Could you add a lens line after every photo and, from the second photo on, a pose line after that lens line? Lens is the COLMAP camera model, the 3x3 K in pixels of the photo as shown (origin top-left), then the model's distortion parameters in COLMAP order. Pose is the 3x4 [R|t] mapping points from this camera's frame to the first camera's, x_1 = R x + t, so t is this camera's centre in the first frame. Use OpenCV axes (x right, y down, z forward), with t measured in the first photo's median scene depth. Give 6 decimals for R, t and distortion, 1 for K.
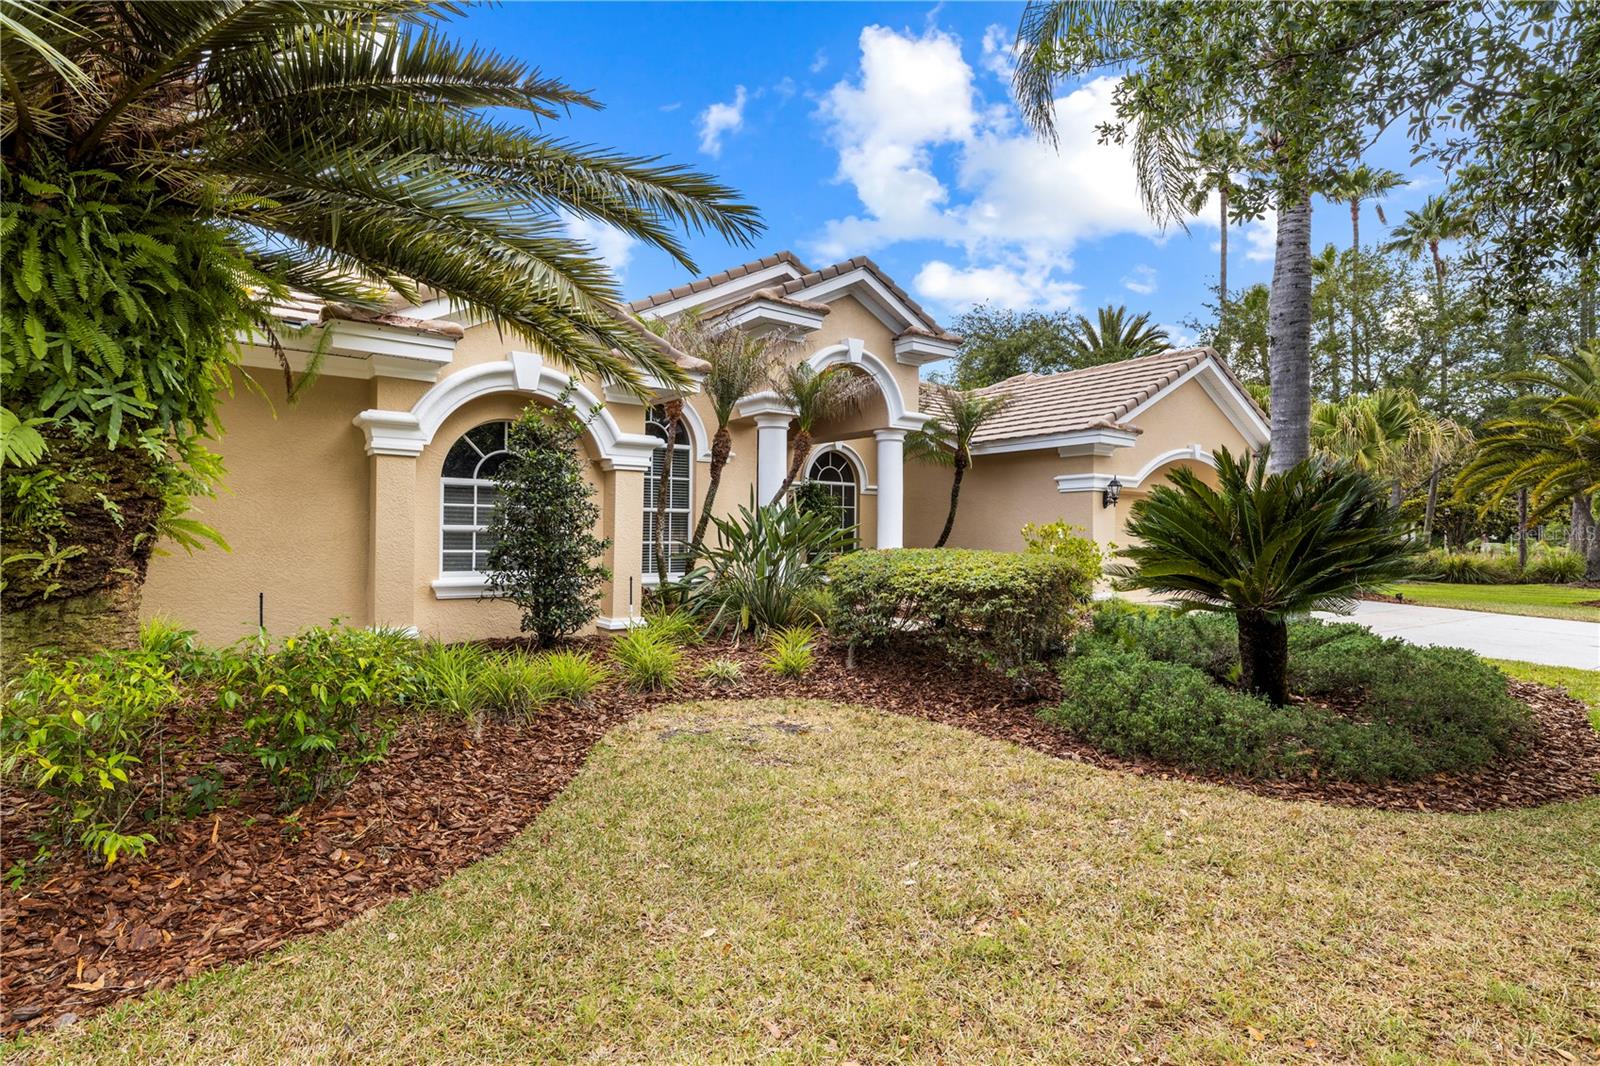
lens RADIAL K [[849.4, 0, 771.2], [0, 849.4, 532.3], [0, 0, 1]] dist [-0.001564, 0.000146]
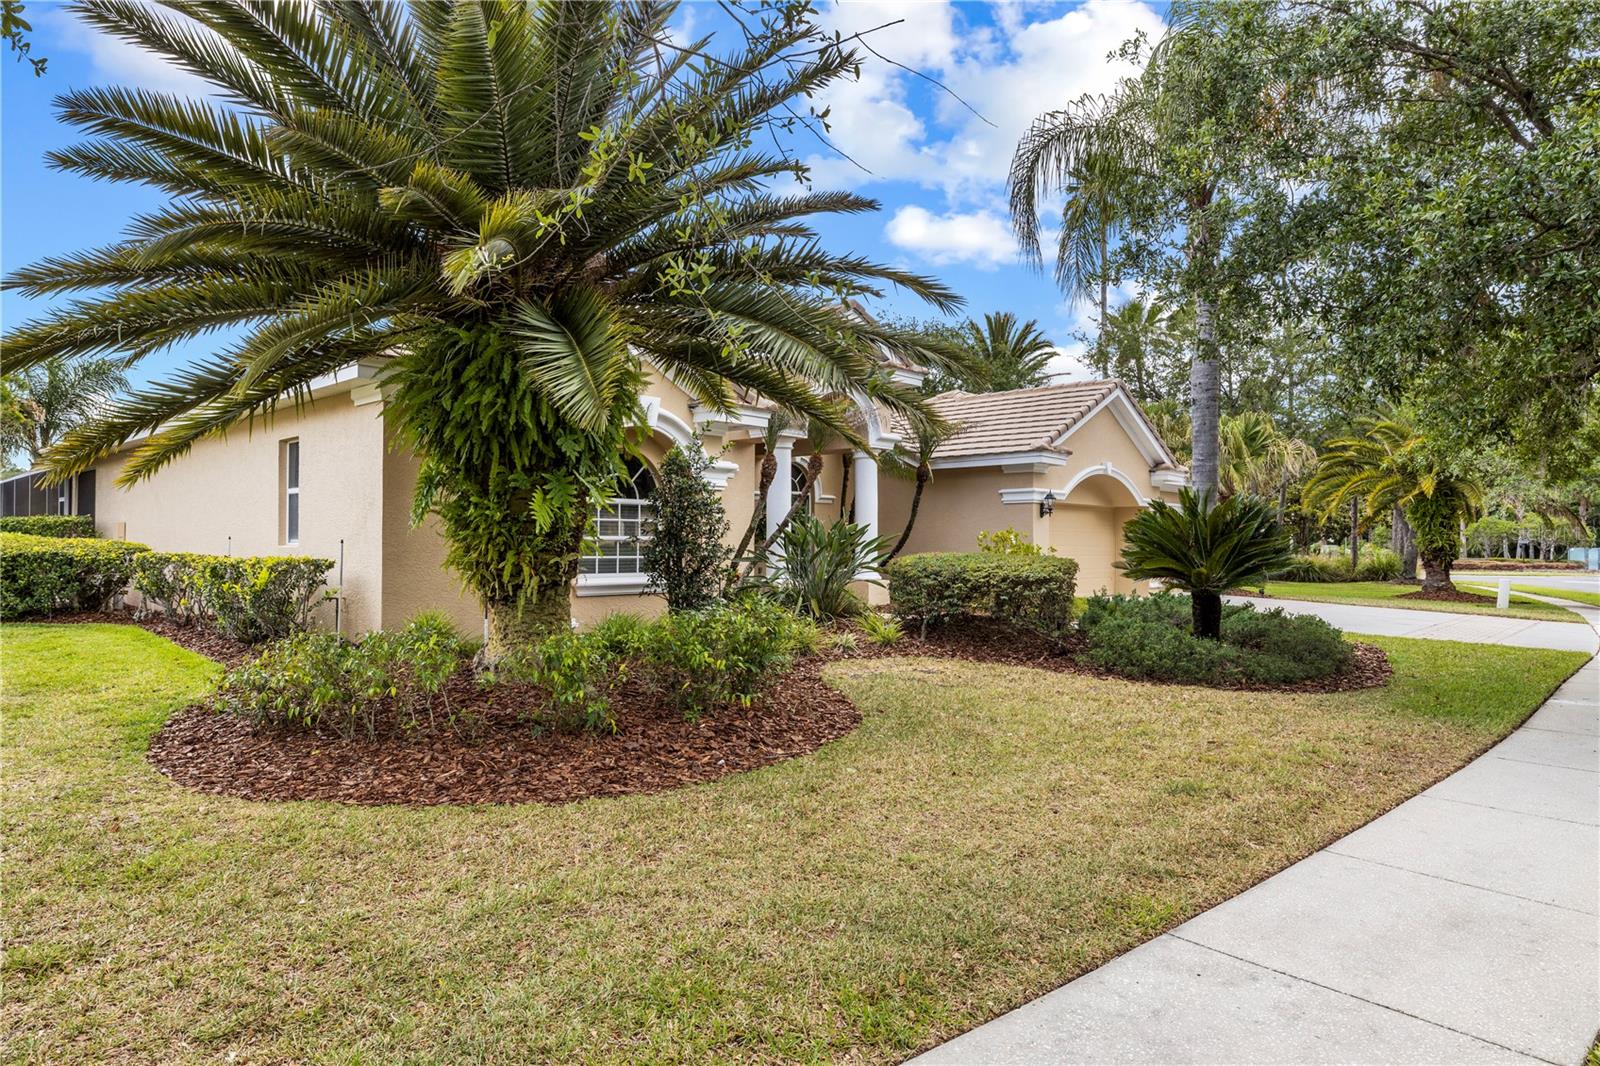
lens RADIAL K [[962.7, 0, 800.0], [0, 962.7, 533.0], [0, 0, 1]] dist [0.003474, -0.000144]
pose [[0.979721, -0.002886, 0.200348, -0.193892], [0.003711, 0.999986, -0.003746, -0.003480], [-0.200335, 0.004414, 0.979718, -0.225136]]
